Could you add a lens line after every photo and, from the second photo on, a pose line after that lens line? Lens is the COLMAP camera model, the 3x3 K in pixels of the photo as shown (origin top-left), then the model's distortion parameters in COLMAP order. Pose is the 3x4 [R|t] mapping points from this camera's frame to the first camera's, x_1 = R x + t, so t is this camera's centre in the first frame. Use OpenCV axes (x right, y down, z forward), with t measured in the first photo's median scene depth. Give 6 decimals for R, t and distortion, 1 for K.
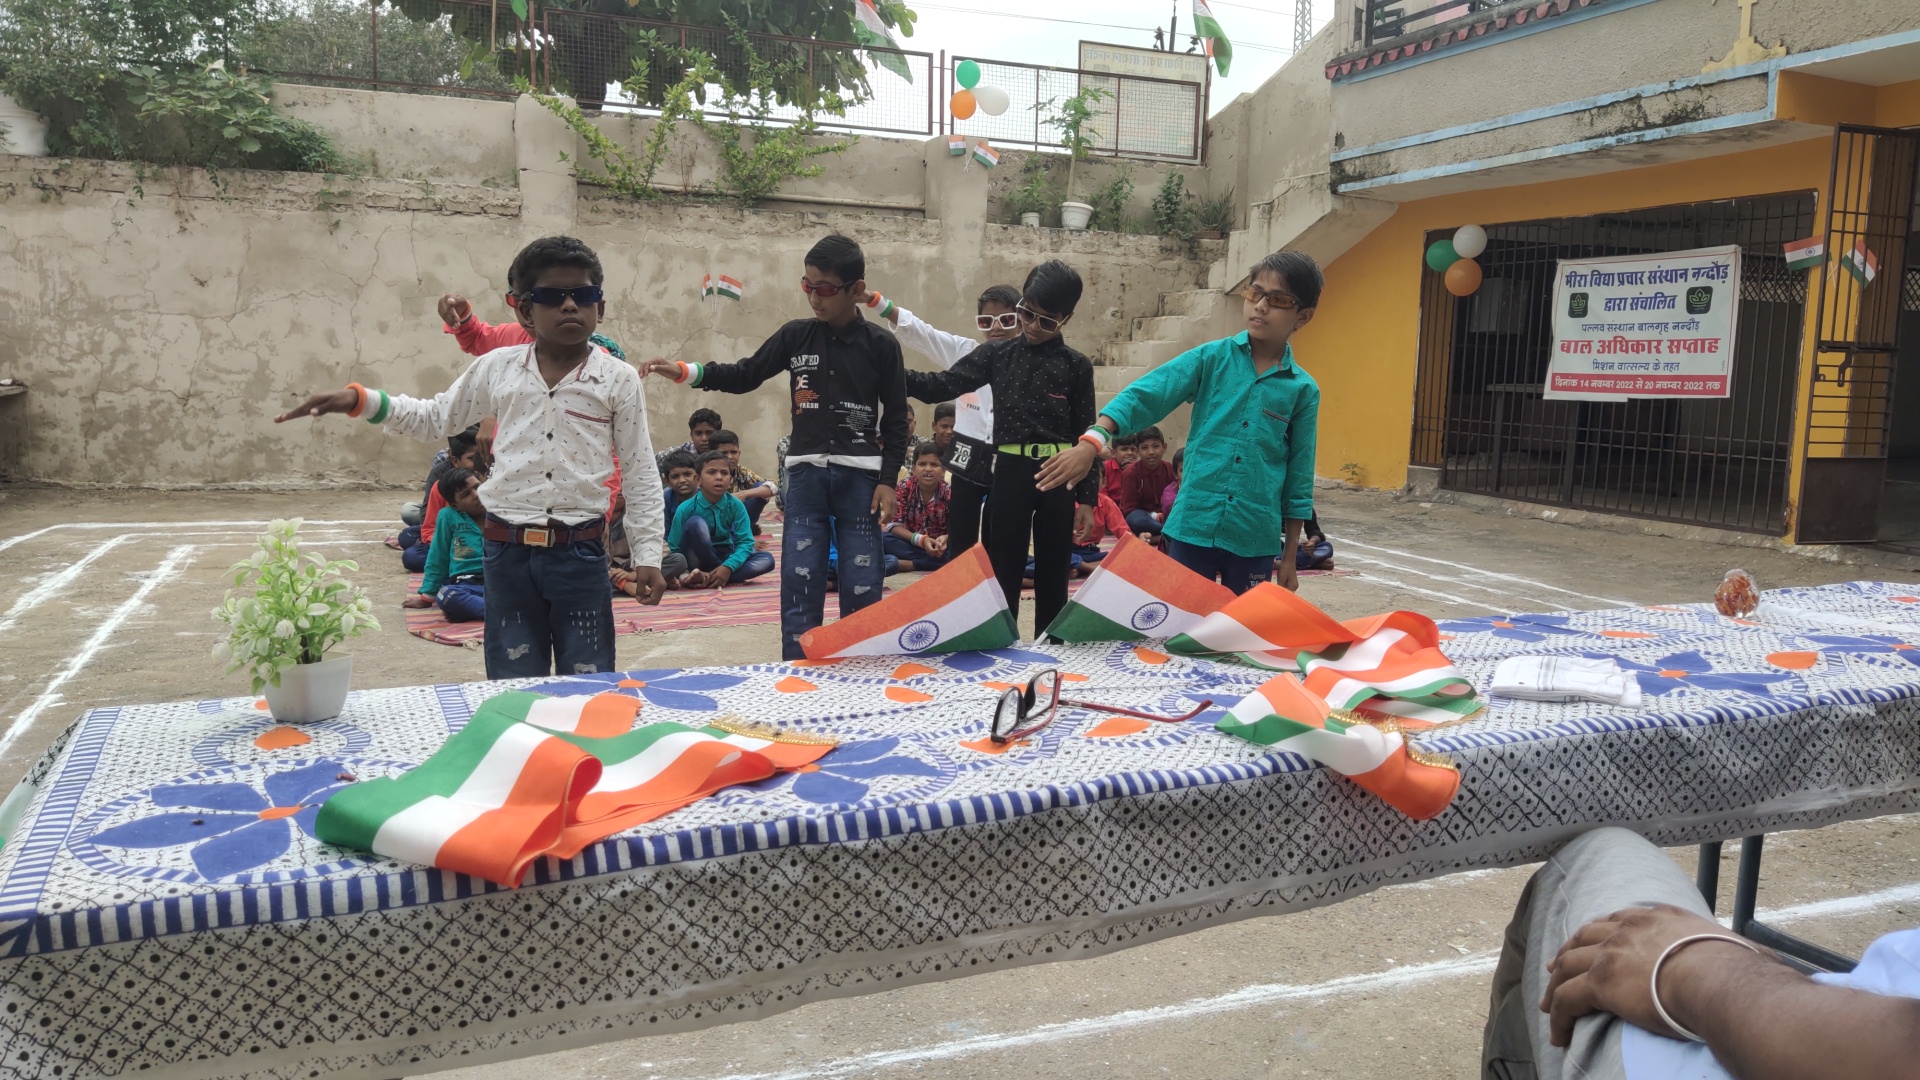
lens RADIAL K [[1426.7, 0, 952.4], [0, 1426.7, 529.7], [0, 0, 1]] dist [0.099011, -0.153893]
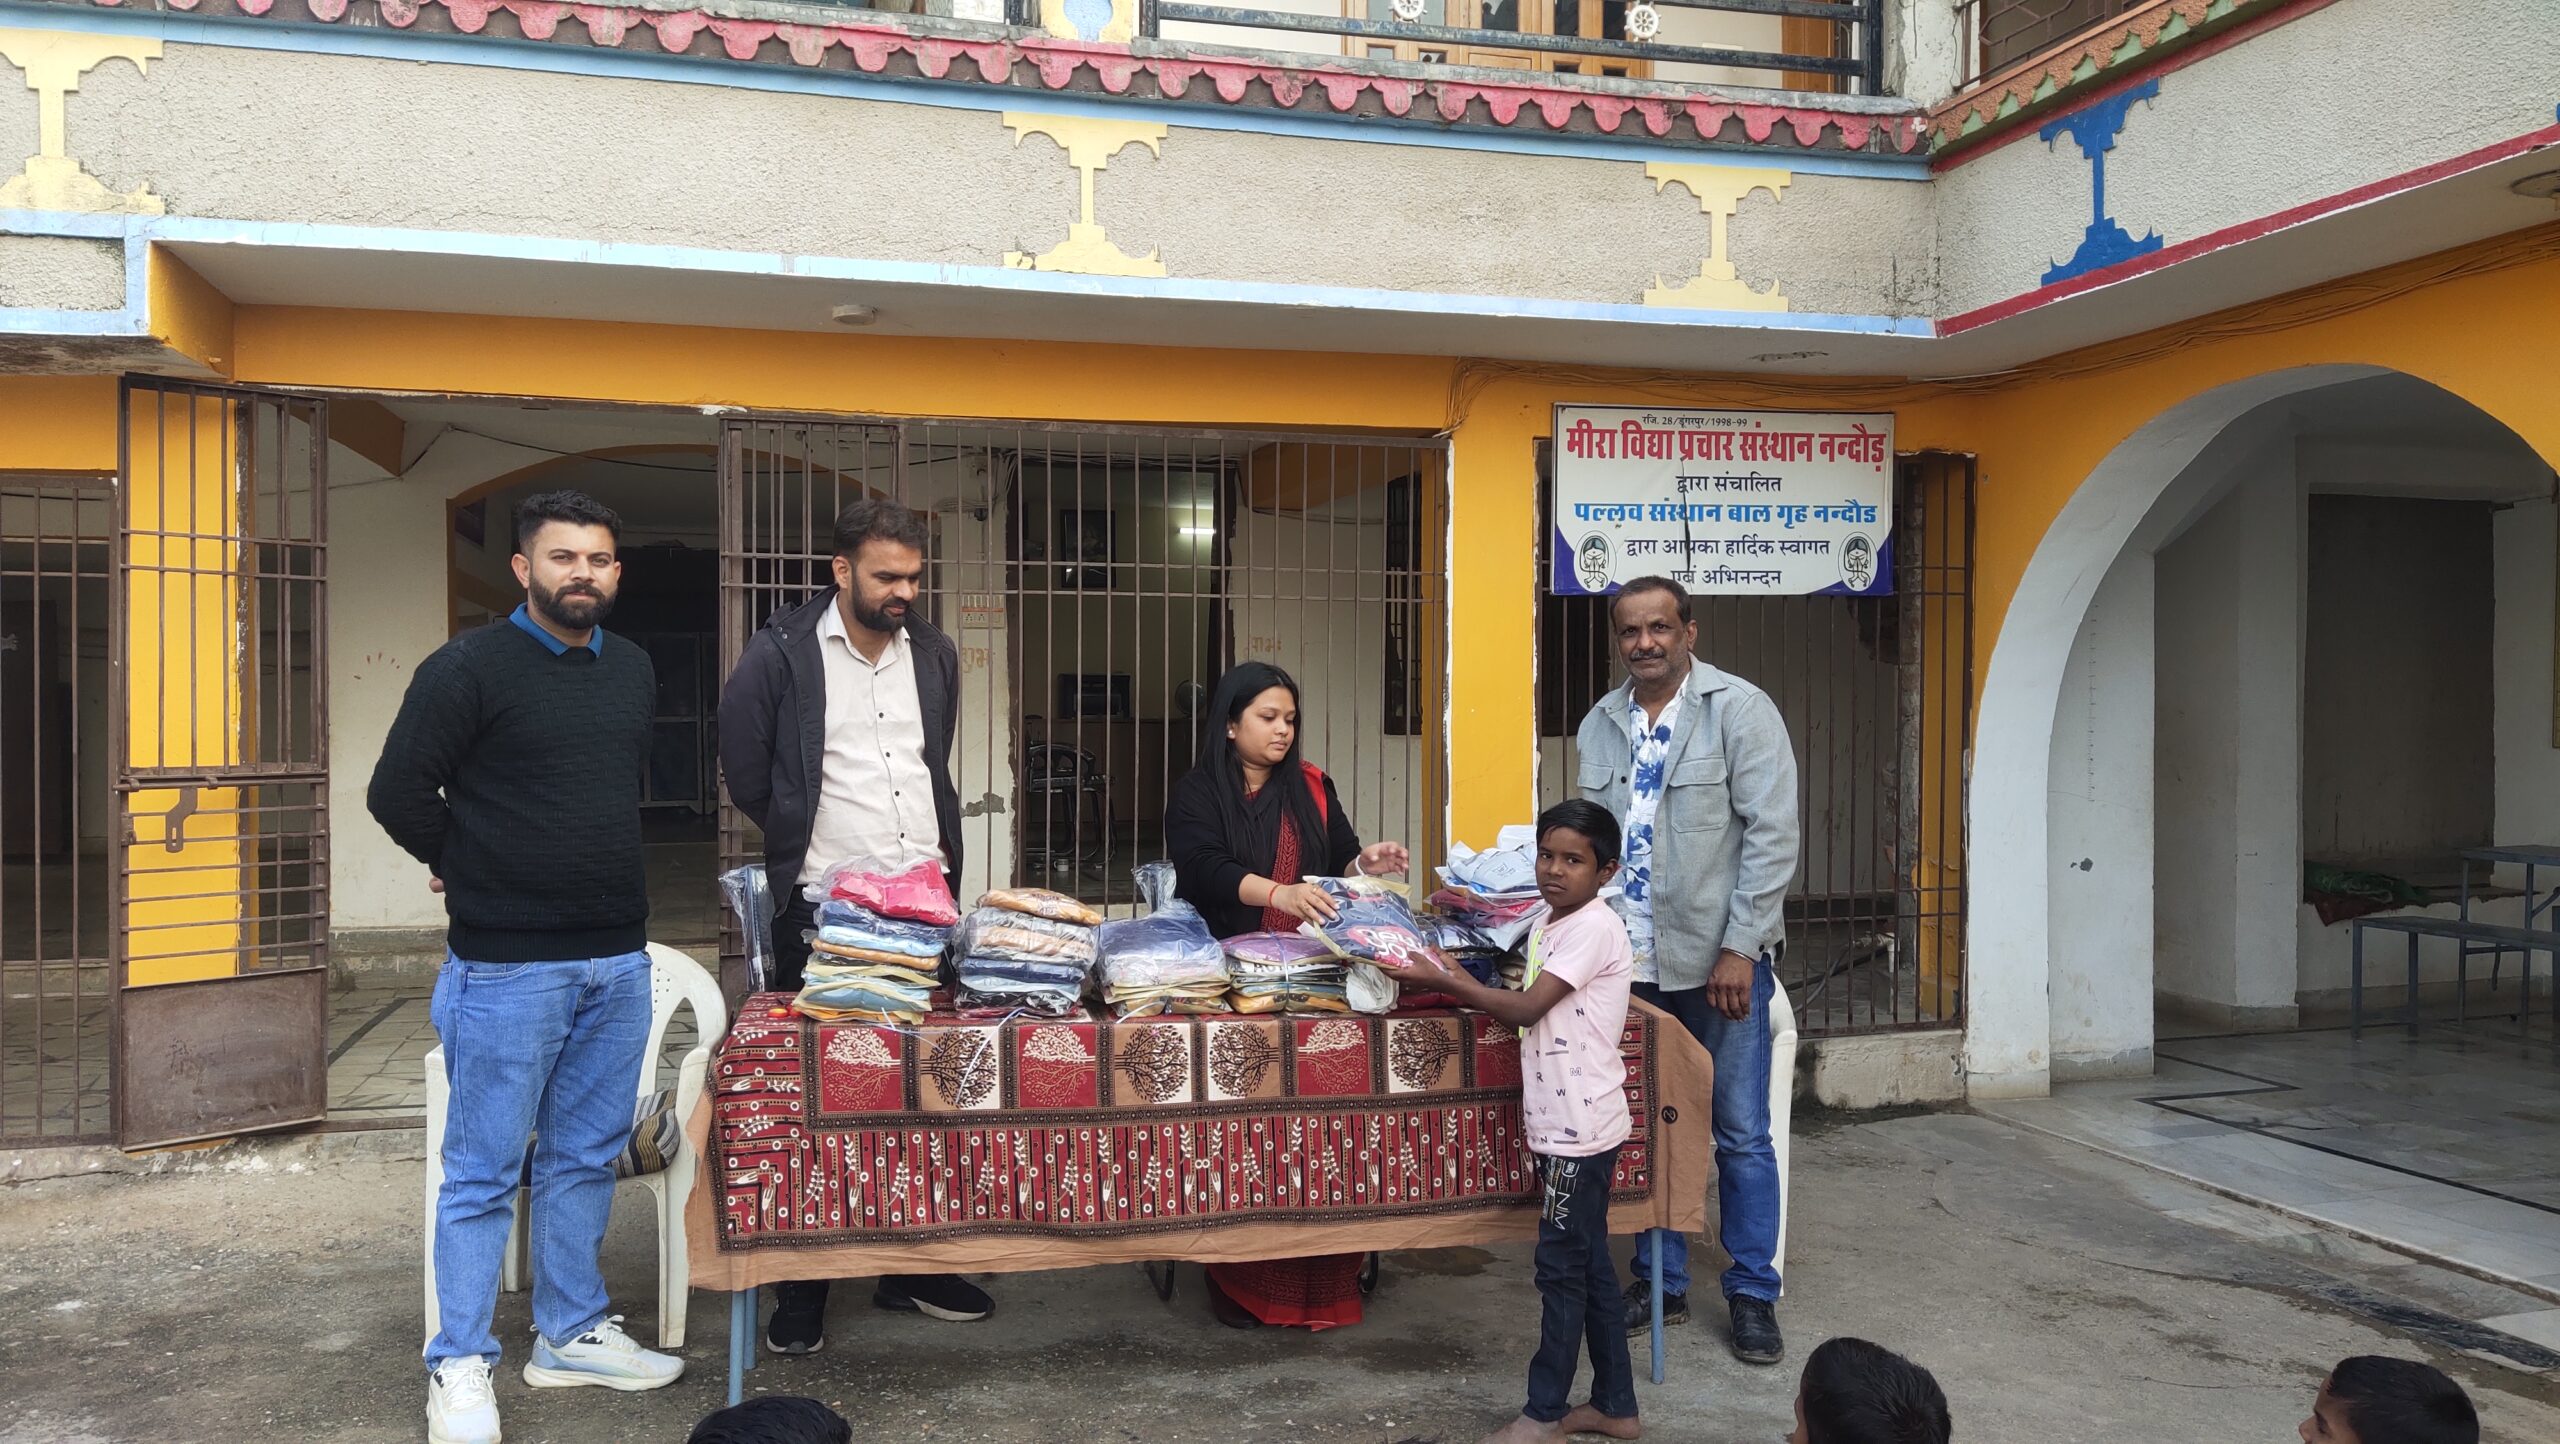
lens RADIAL K [[1884.6, 0, 1274.6], [0, 1884.6, 726.4], [0, 0, 1]] dist [0.129570, -0.187606]
pose [[0.138850, -0.022163, 0.990065, -0.022895], [0.119338, 0.992839, 0.005489, -0.082597], [-0.983097, 0.117390, 0.140500, 0.409953]]
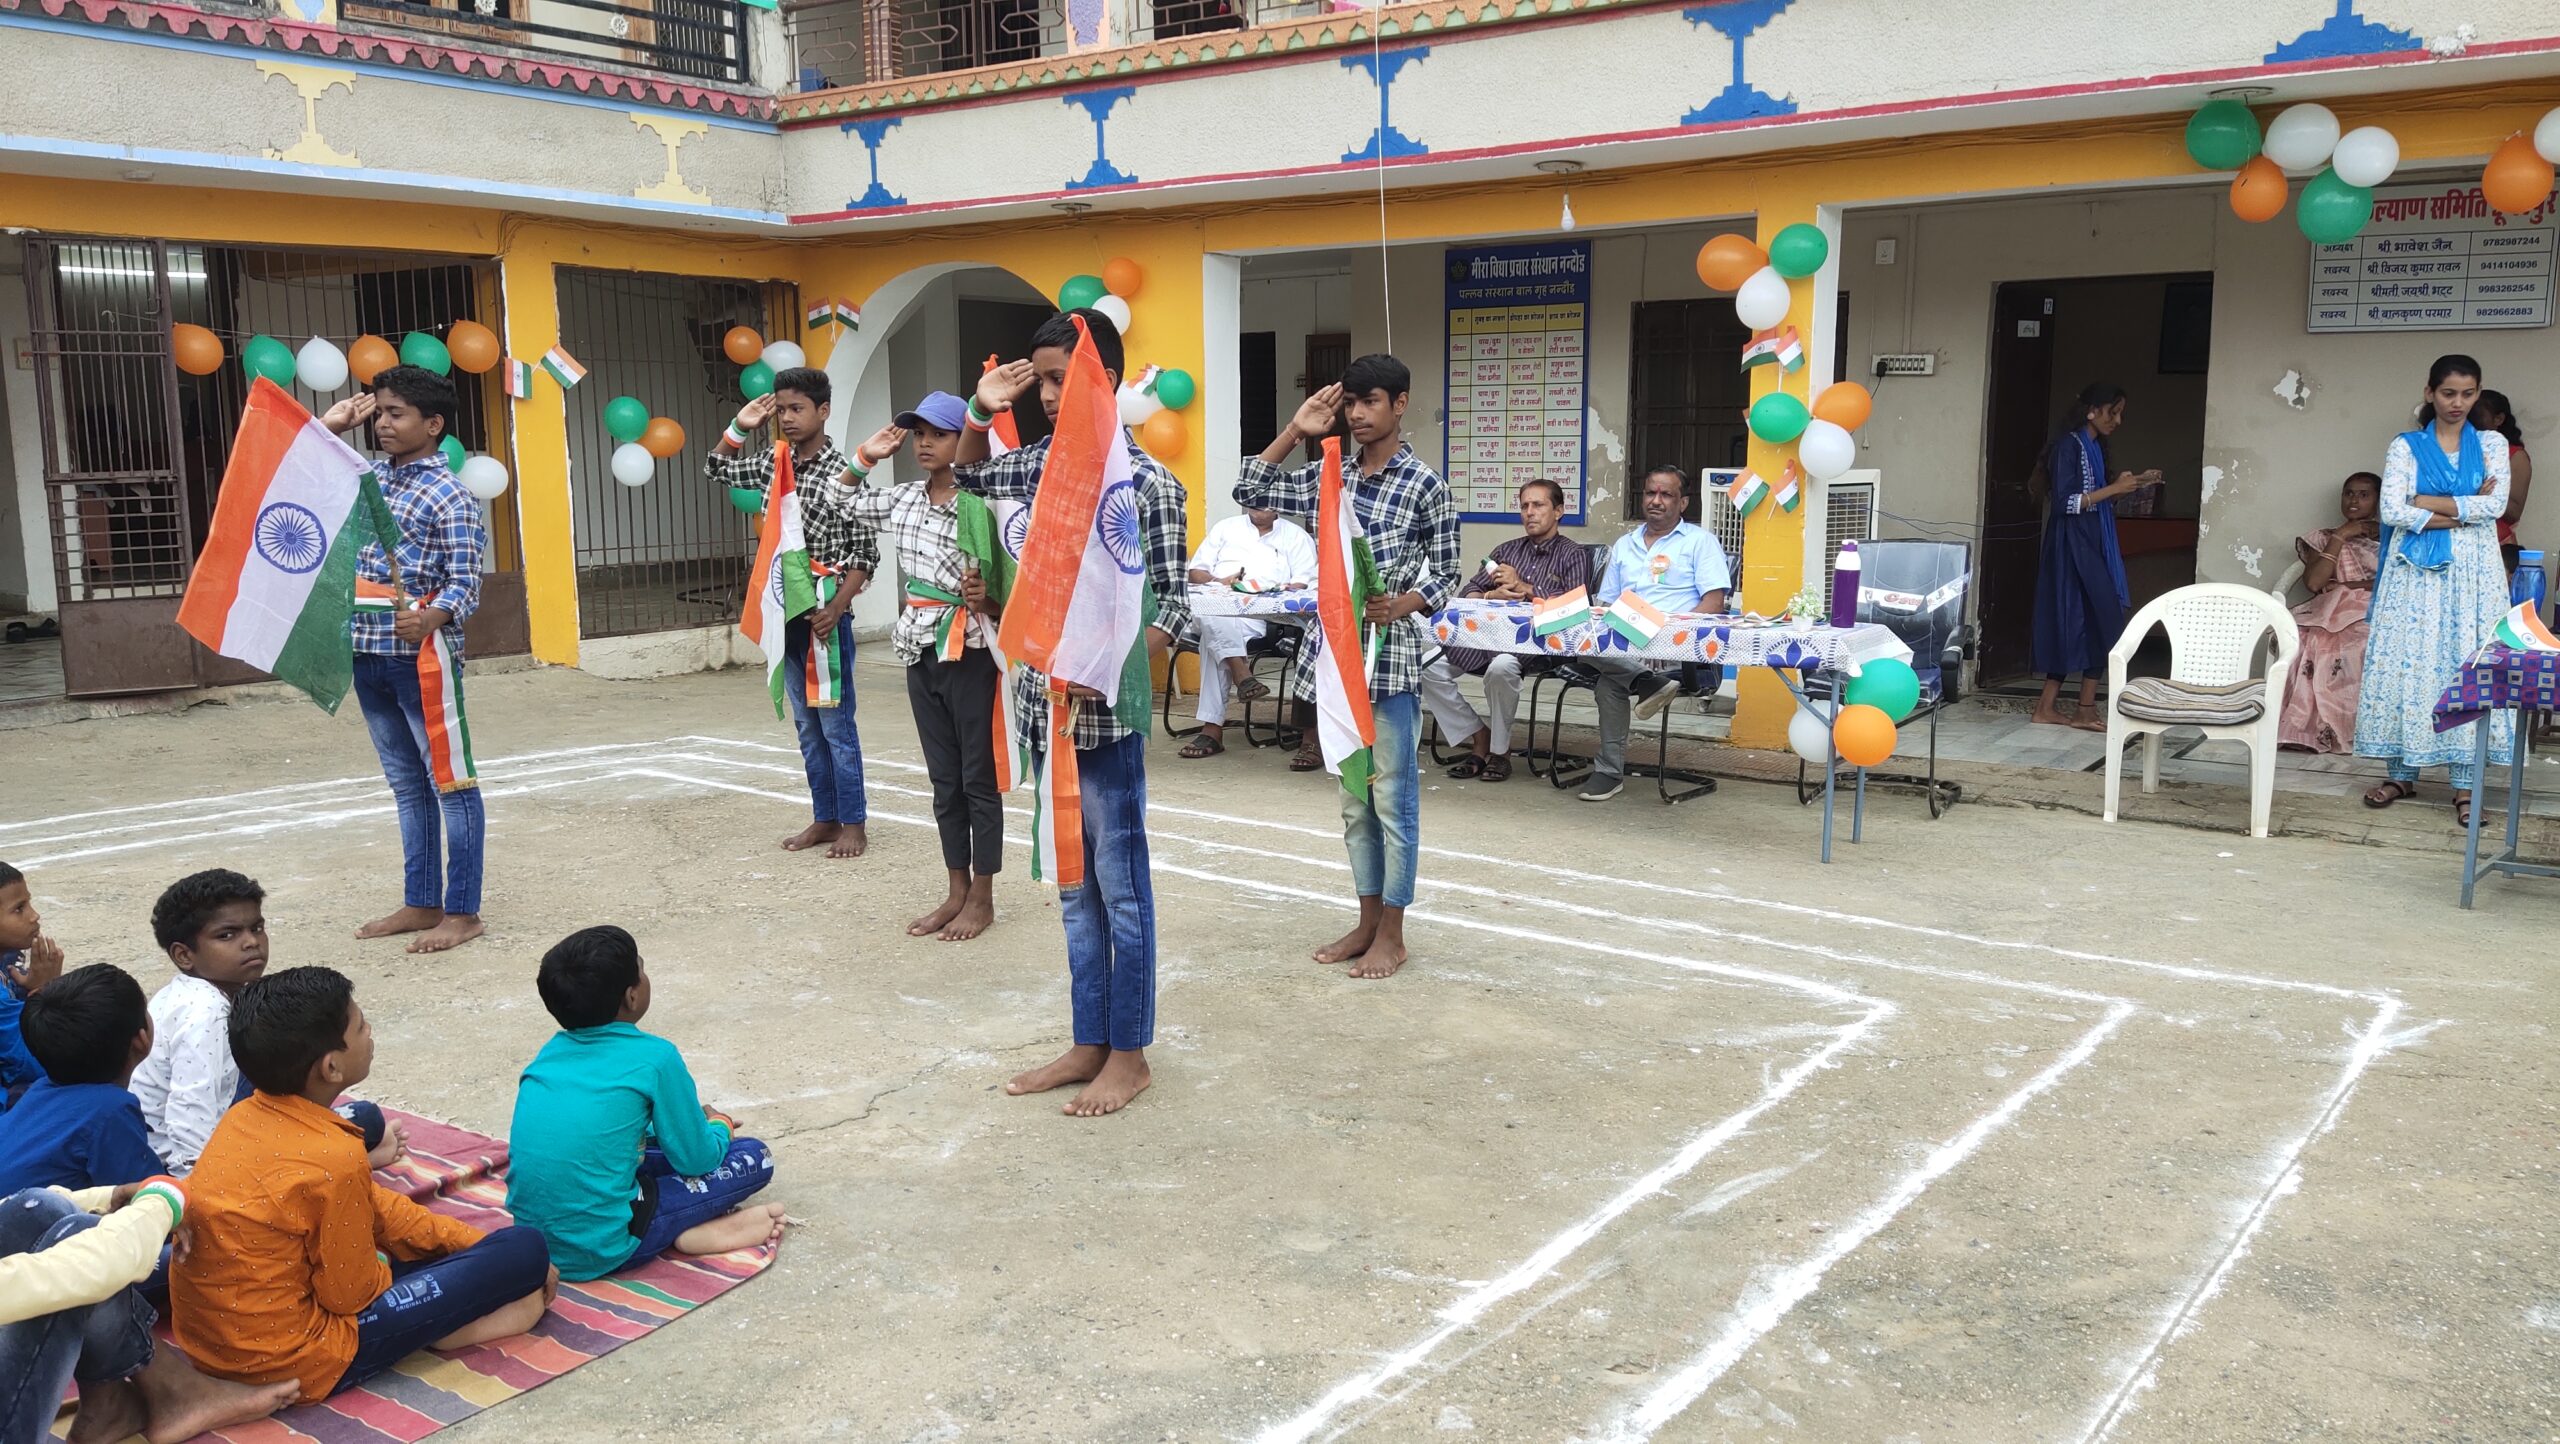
lens RADIAL K [[1899.0, 0, 1272.3], [0, 1899.0, 726.4], [0, 0, 1]] dist [0.103664, -0.144501]
pose [[-0.505182, -0.149697, 0.849931, -0.536476], [0.096175, 0.968941, 0.227822, -0.123946], [-0.857637, 0.196833, -0.475095, 0.627151]]
